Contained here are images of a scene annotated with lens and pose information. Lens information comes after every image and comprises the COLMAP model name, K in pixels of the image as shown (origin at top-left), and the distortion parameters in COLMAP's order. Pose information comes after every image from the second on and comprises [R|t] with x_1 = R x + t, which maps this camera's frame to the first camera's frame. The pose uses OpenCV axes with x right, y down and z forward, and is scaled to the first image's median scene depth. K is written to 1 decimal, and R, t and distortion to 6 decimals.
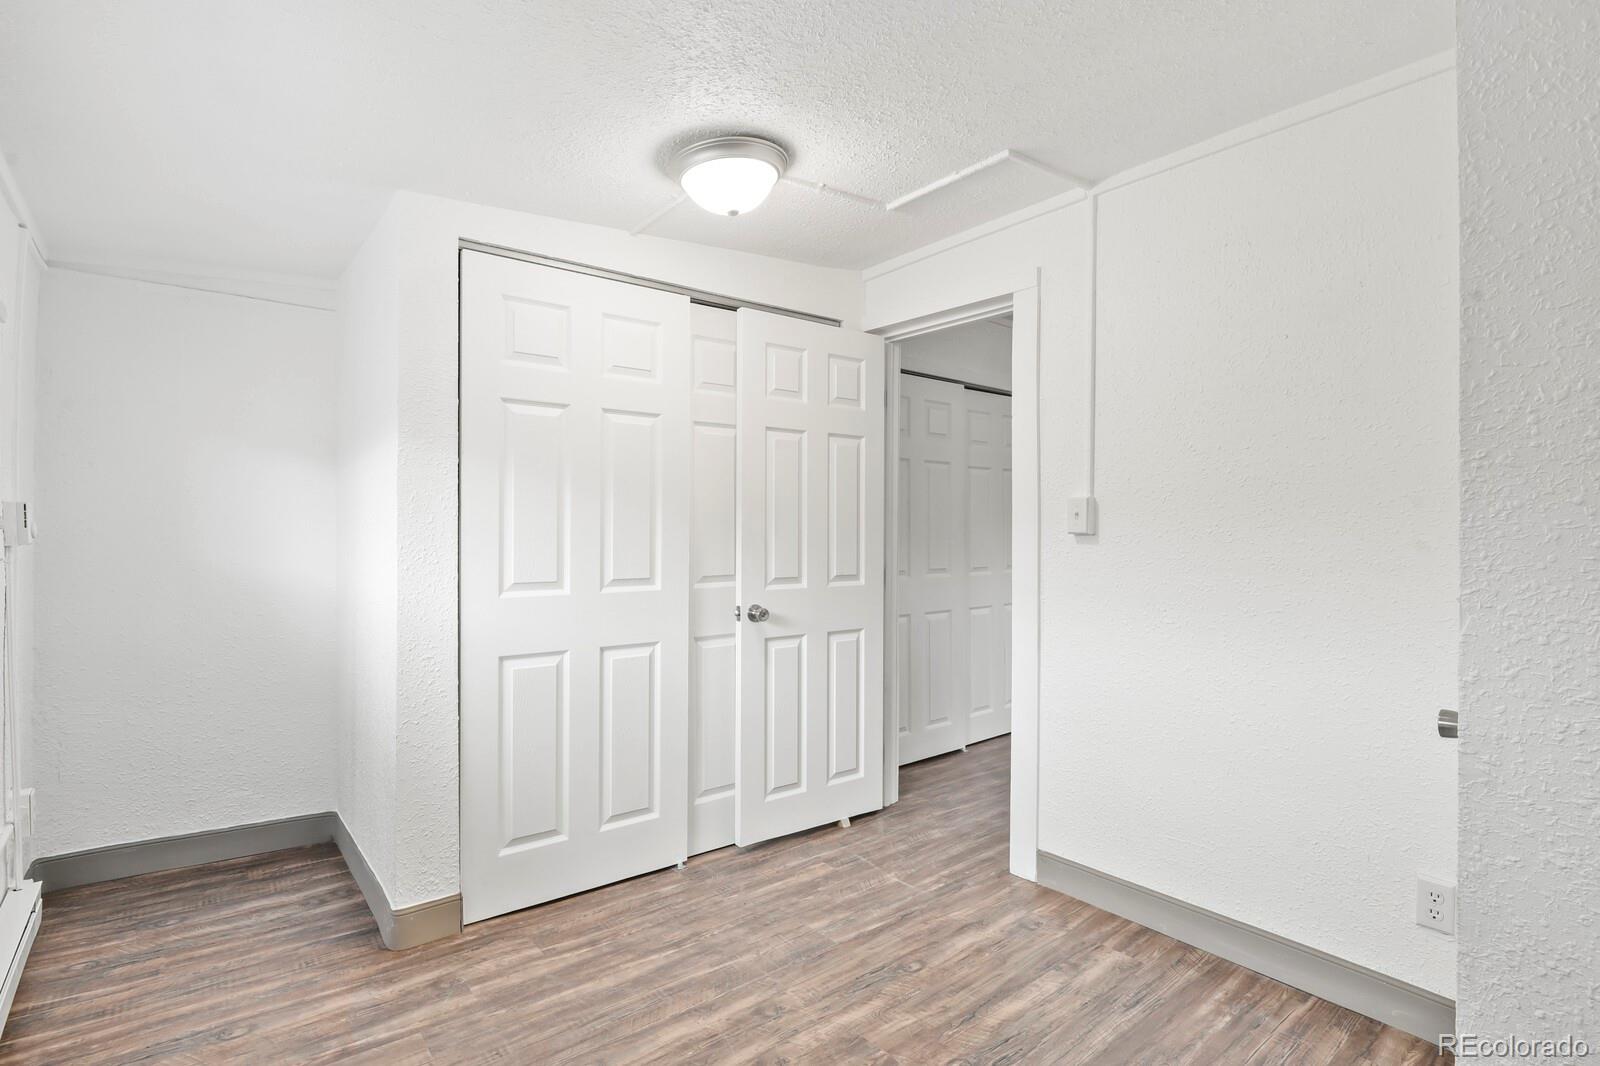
lens RADIAL K [[773.6, 0, 797.6], [0, 773.6, 531.0], [0, 0, 1]] dist [-0.008918, -0.003001]
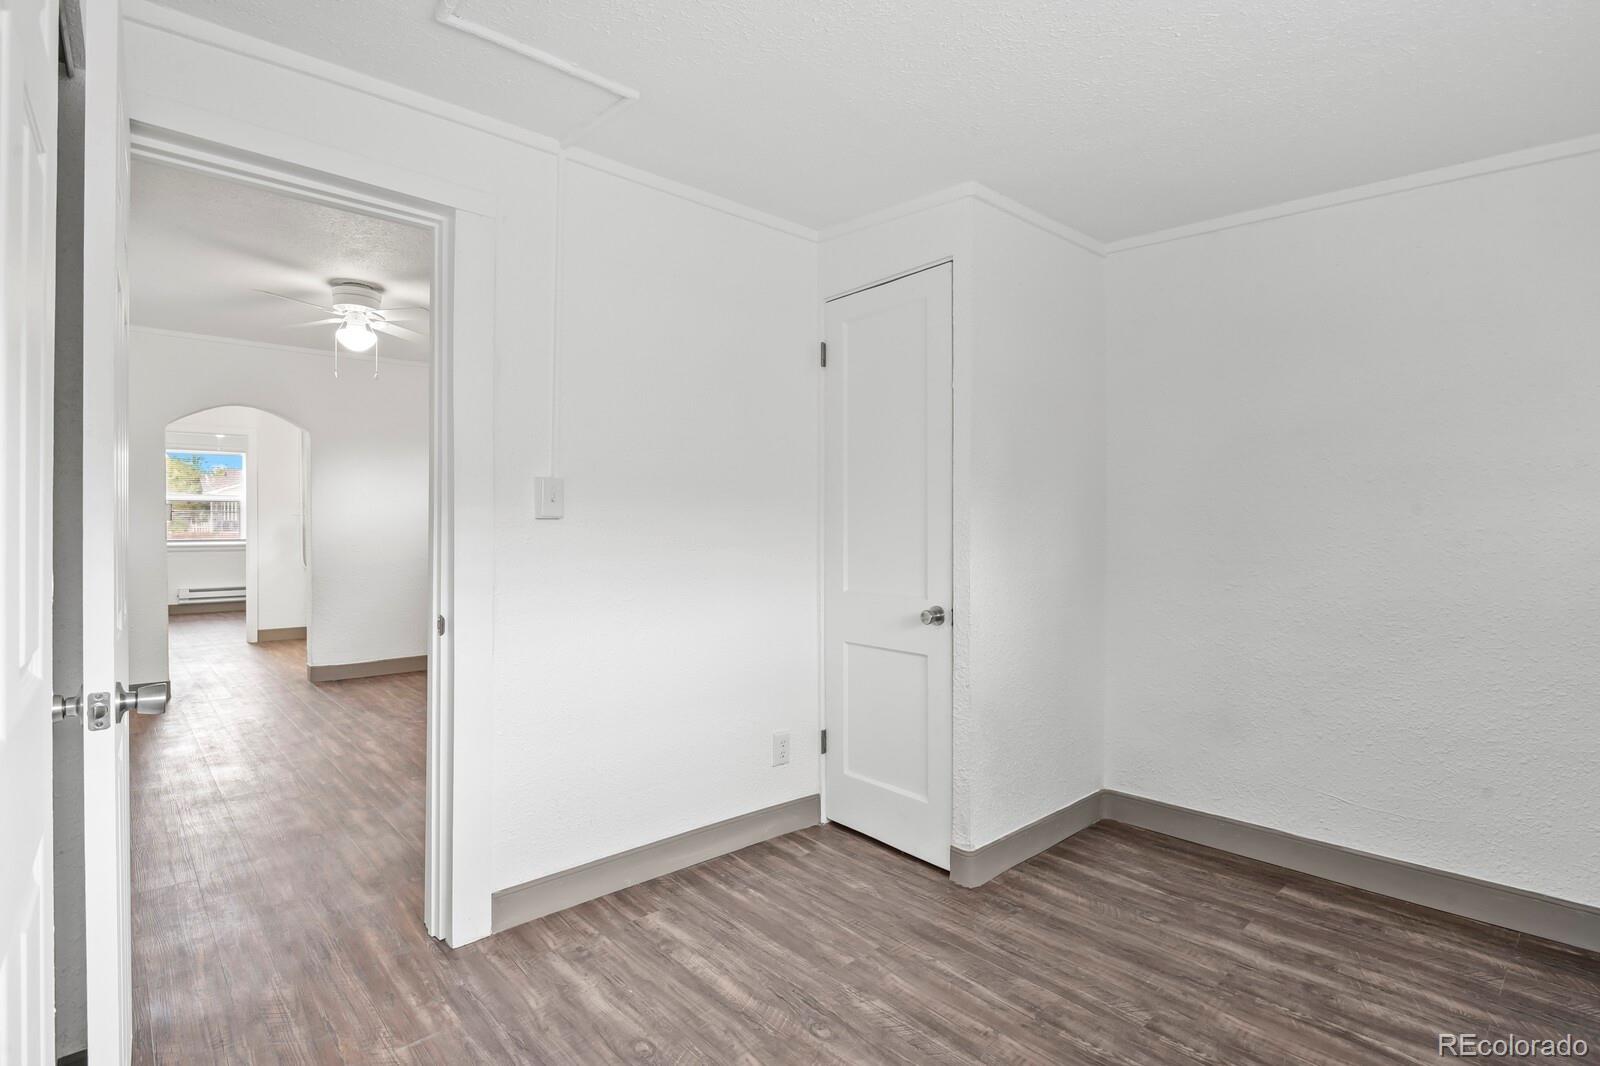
lens RADIAL K [[773.6, 0, 801.7], [0, 773.6, 526.8], [0, 0, 1]] dist [-0.008918, -0.003001]
pose [[-0.050872, -0.005859, 0.998688, -0.659115], [-0.003873, 0.999976, 0.005670, 0.011087], [-0.998698, -0.003580, -0.050893, 0.870502]]
